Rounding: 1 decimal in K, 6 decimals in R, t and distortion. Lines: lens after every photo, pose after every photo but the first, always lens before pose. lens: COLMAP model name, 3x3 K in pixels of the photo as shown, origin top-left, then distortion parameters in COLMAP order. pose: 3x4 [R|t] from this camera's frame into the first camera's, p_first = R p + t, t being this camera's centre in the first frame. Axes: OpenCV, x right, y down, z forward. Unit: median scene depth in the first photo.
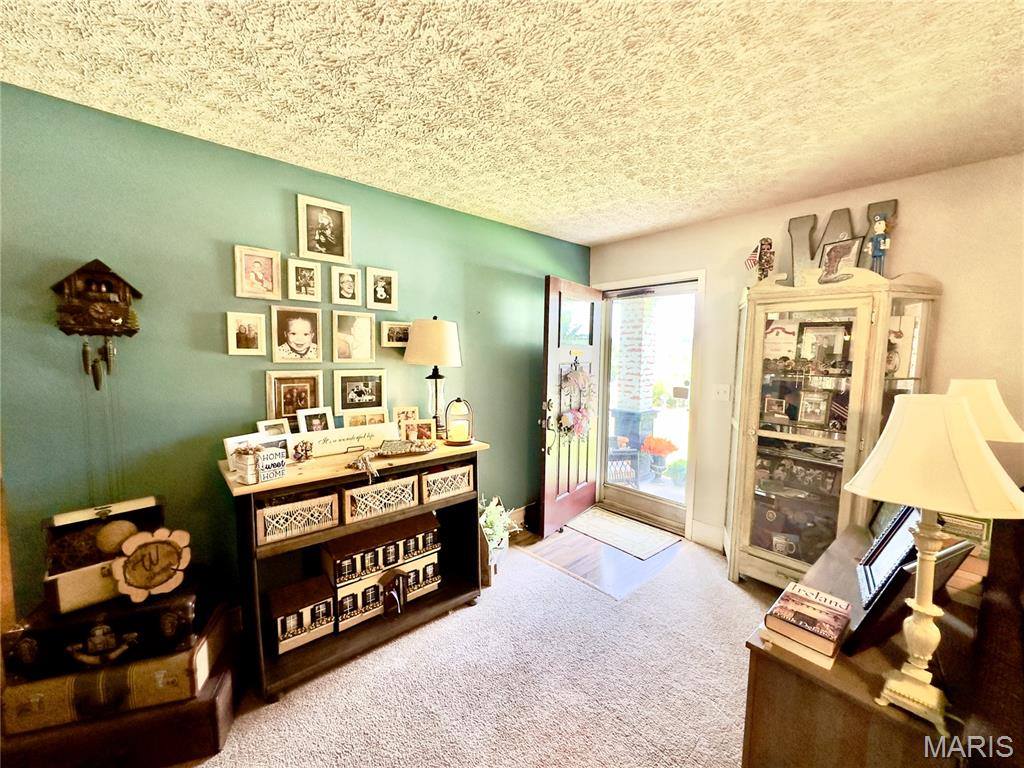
lens RADIAL K [[412.2, 0, 514.6], [0, 412.2, 386.0], [0, 0, 1]] dist [0.000807, 0.000087]
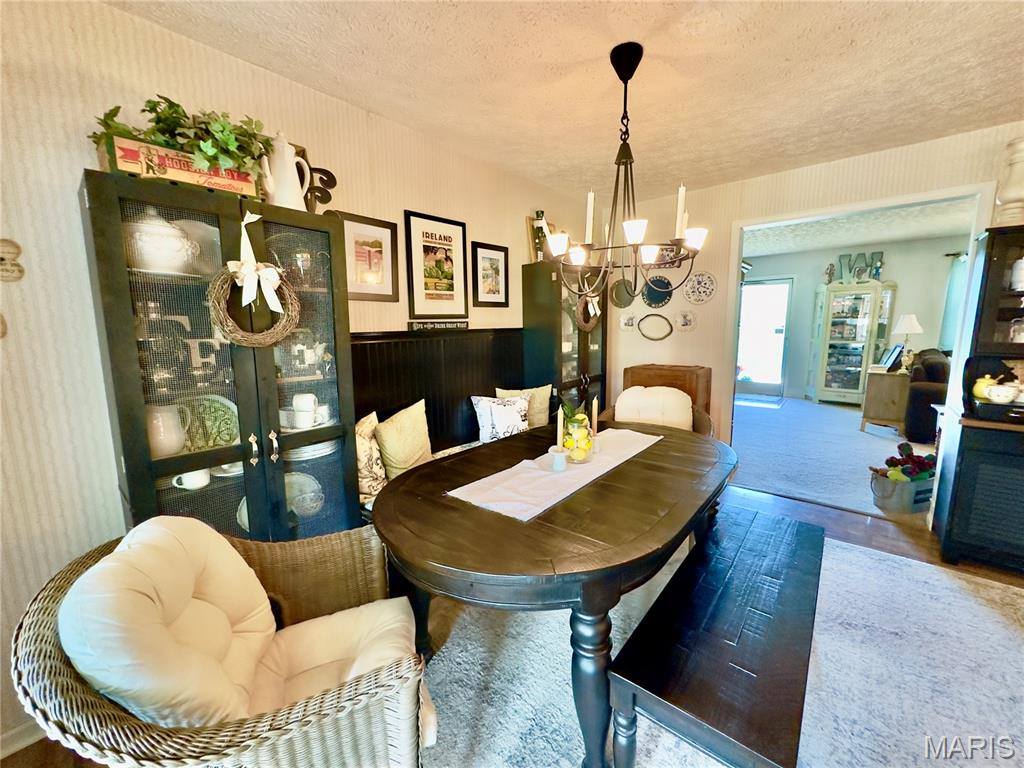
lens RADIAL K [[412.2, 0, 508.9], [0, 412.2, 385.6], [0, 0, 1]] dist [0.000807, 0.000087]
pose [[0.993056, -0.042756, 0.109601, -1.815821], [0.034267, 0.996349, 0.078201, 0.122061], [-0.112544, -0.073902, 0.990895, -1.445395]]
